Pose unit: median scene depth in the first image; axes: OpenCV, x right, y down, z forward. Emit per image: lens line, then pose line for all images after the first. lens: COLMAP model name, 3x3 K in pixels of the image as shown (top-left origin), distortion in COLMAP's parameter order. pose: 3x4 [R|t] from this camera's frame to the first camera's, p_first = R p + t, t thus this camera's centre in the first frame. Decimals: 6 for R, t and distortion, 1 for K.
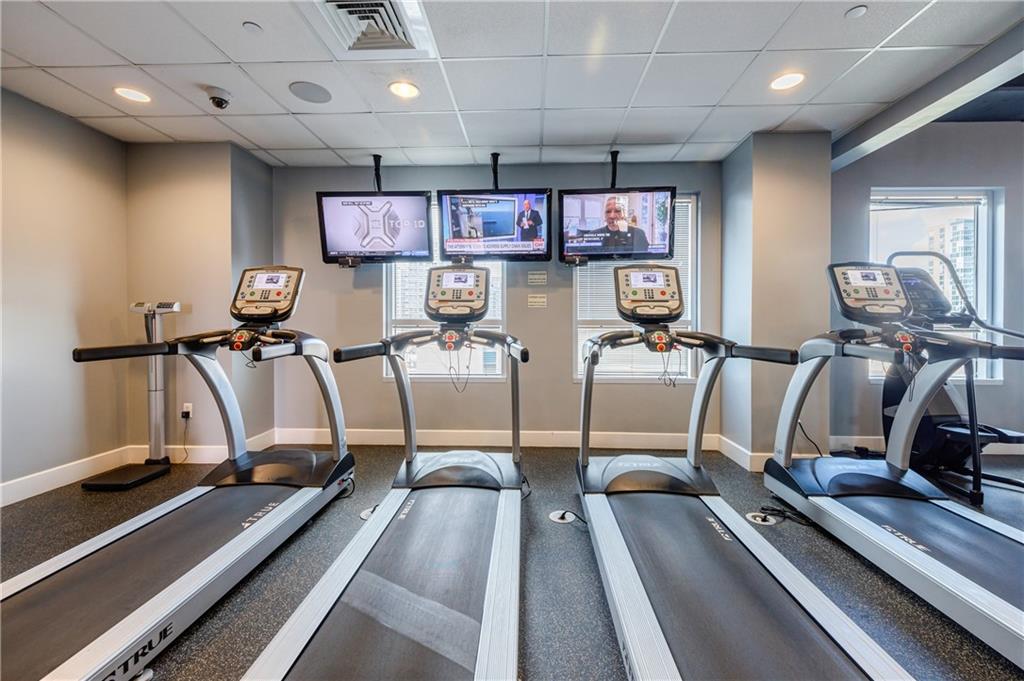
lens RADIAL K [[439.1, 0, 516.6], [0, 439.1, 336.0], [0, 0, 1]] dist [-0.002506, 0.000484]
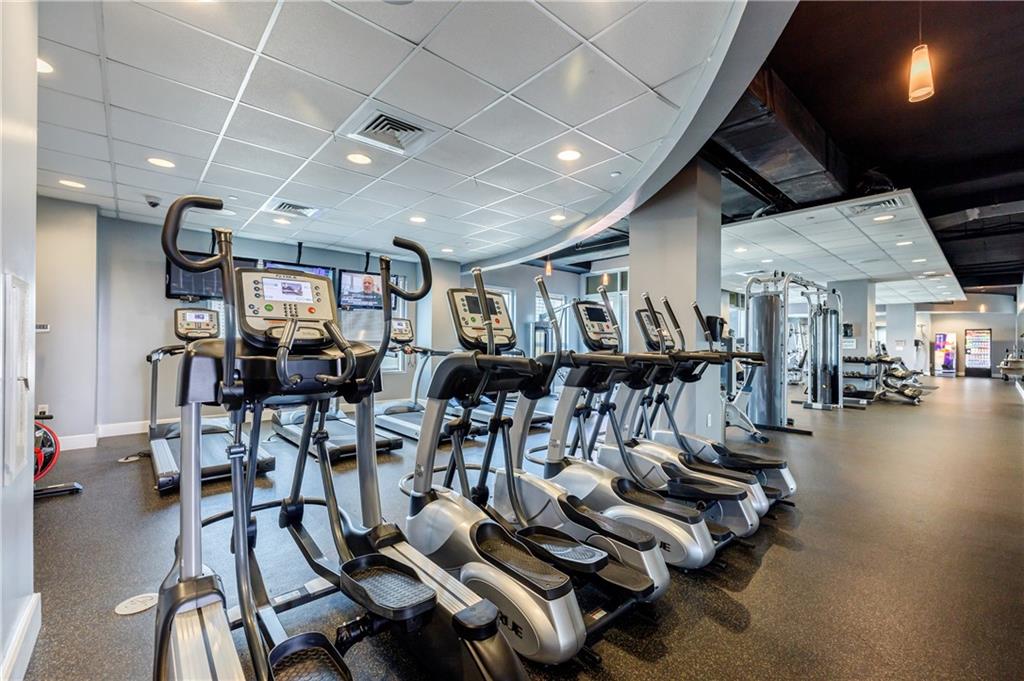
lens RADIAL K [[439.1, 0, 511.1], [0, 439.1, 343.0], [0, 0, 1]] dist [-0.002506, 0.000484]
pose [[0.730072, 0.003049, 0.683363, -0.692599], [0.011645, 0.999789, -0.016903, 0.015003], [-0.683271, 0.020298, 0.729883, -0.896937]]
